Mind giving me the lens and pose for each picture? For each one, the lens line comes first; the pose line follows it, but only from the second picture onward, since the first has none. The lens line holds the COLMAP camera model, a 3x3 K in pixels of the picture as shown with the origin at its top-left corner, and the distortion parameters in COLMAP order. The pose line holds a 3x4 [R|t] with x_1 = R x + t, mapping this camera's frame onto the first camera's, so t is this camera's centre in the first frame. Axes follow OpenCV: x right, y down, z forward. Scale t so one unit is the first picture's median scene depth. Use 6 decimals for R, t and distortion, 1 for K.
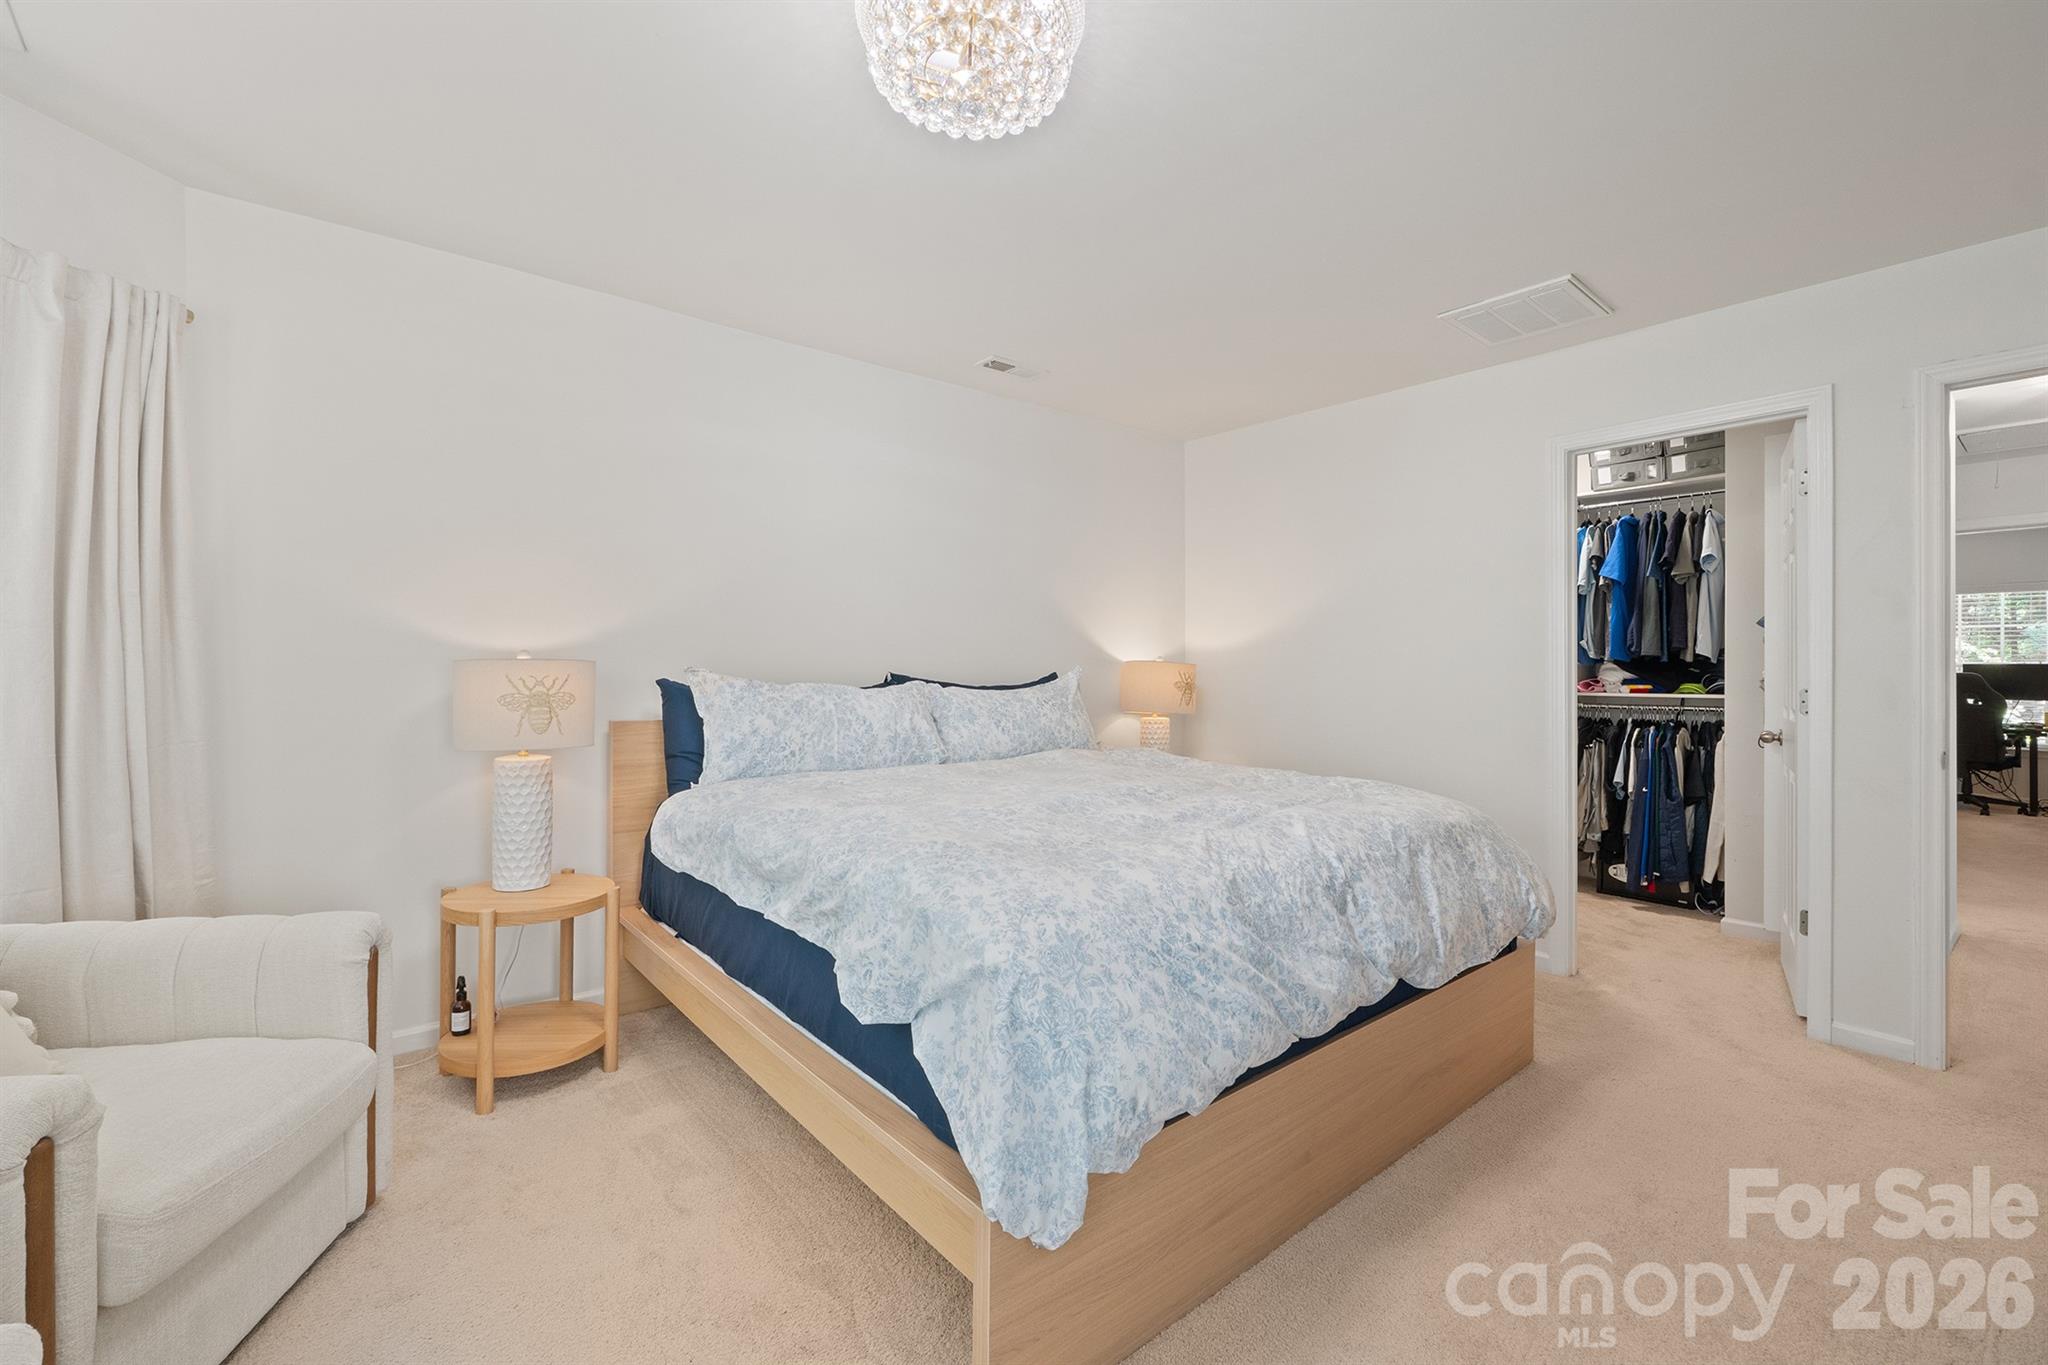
lens RADIAL K [[857.3, 0, 1019.4], [0, 857.3, 675.0], [0, 0, 1]] dist [0.000326, -0.000069]
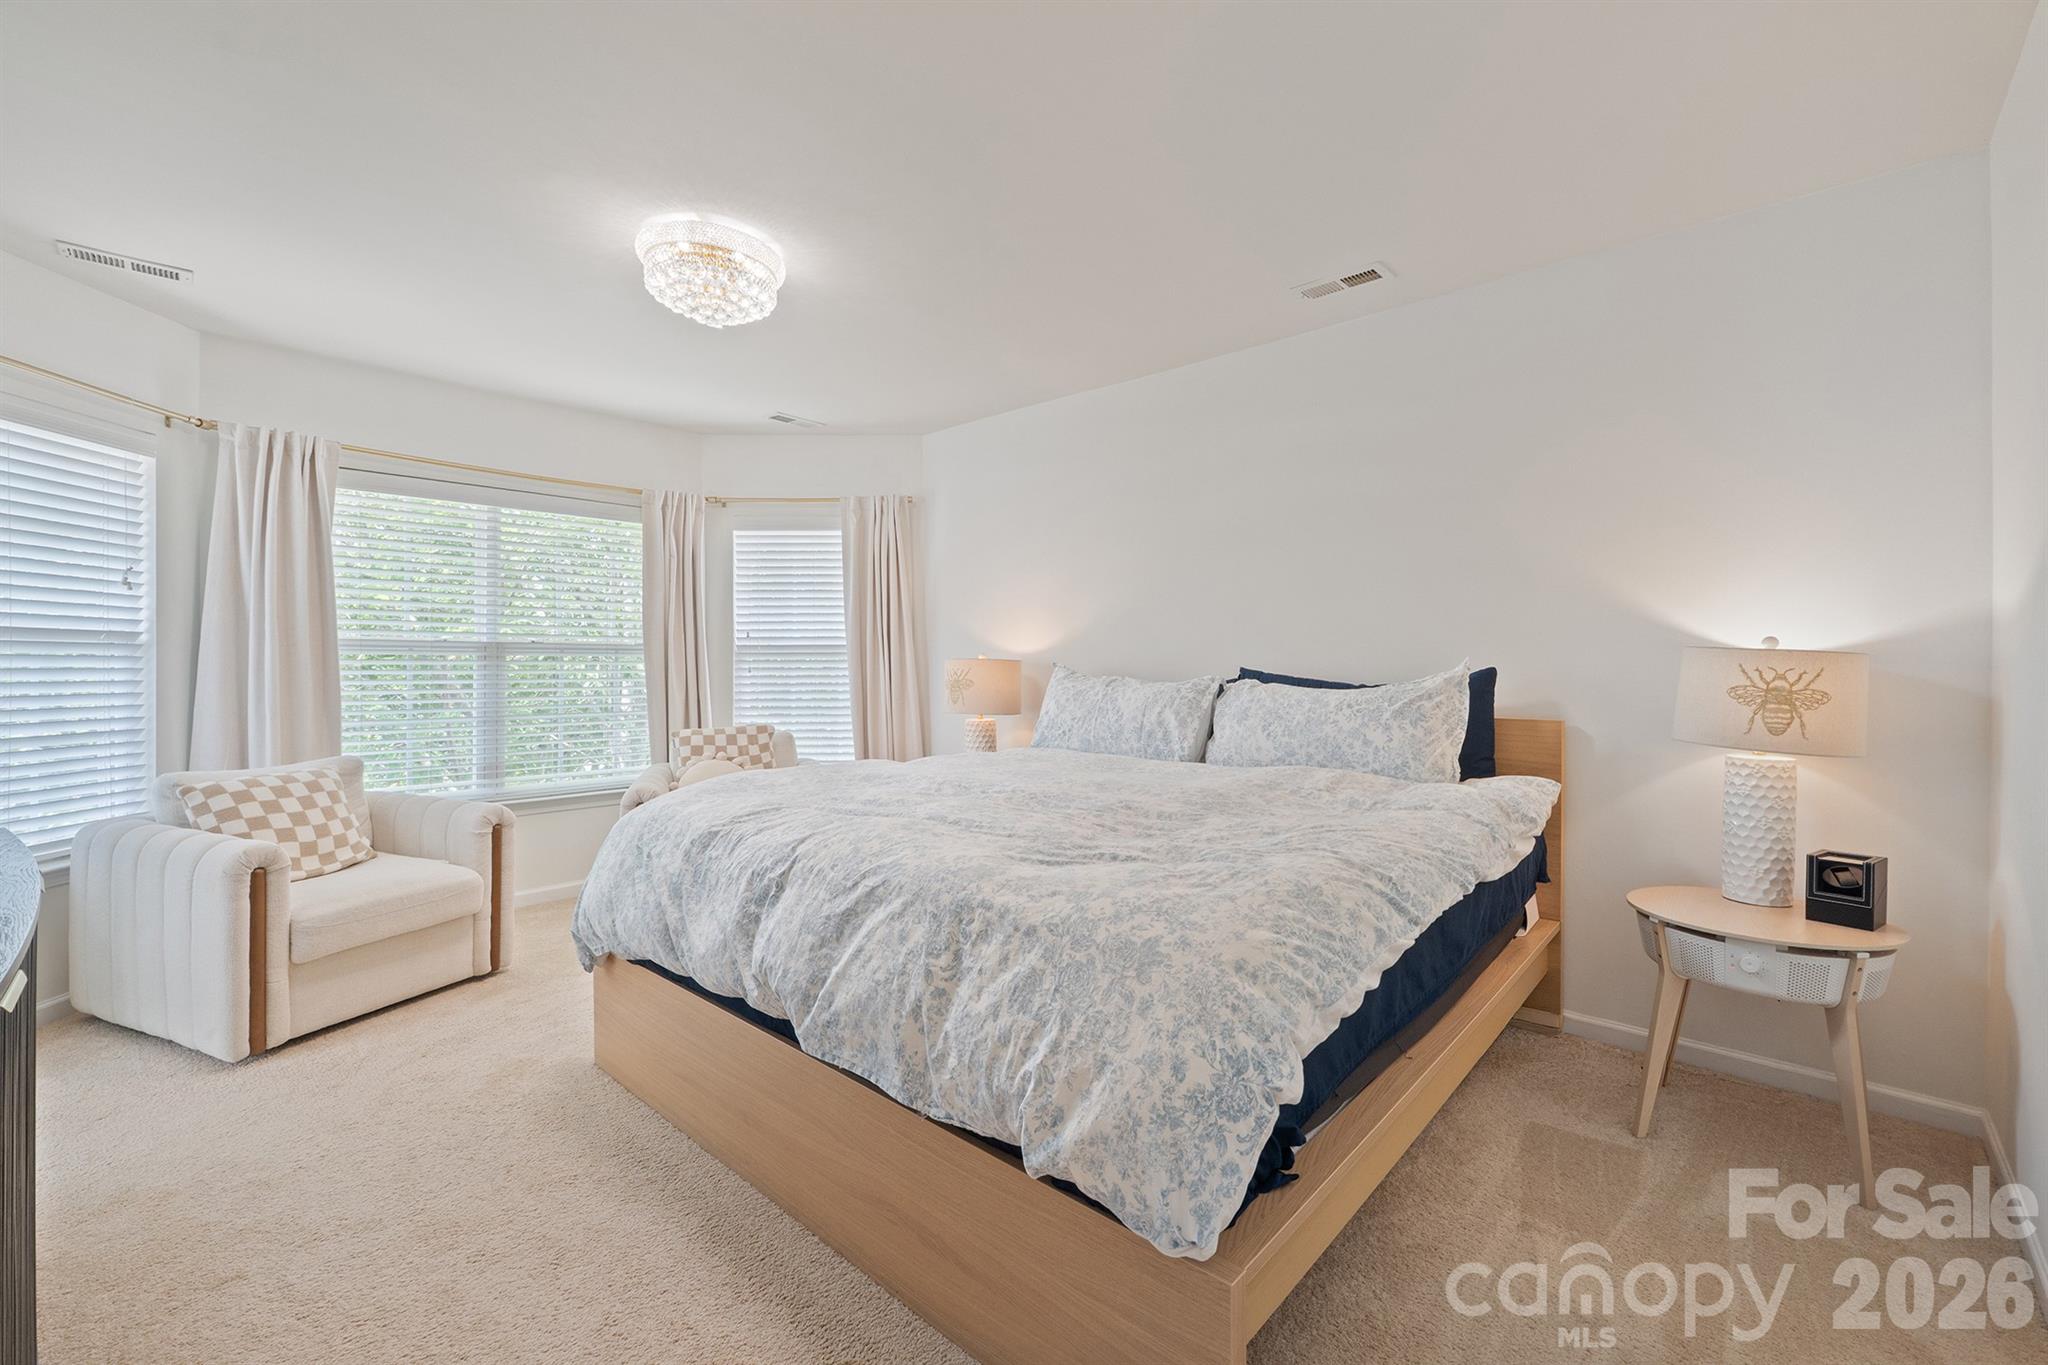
lens RADIAL K [[857.3, 0, 1019.4], [0, 857.3, 675.0], [0, 0, 1]] dist [0.000326, -0.000069]
pose [[0.142689, 0.011706, -0.989698, 0.848562], [-0.001859, 0.999931, 0.011559, -0.004699], [0.989766, 0.000191, 0.142701, 0.688359]]
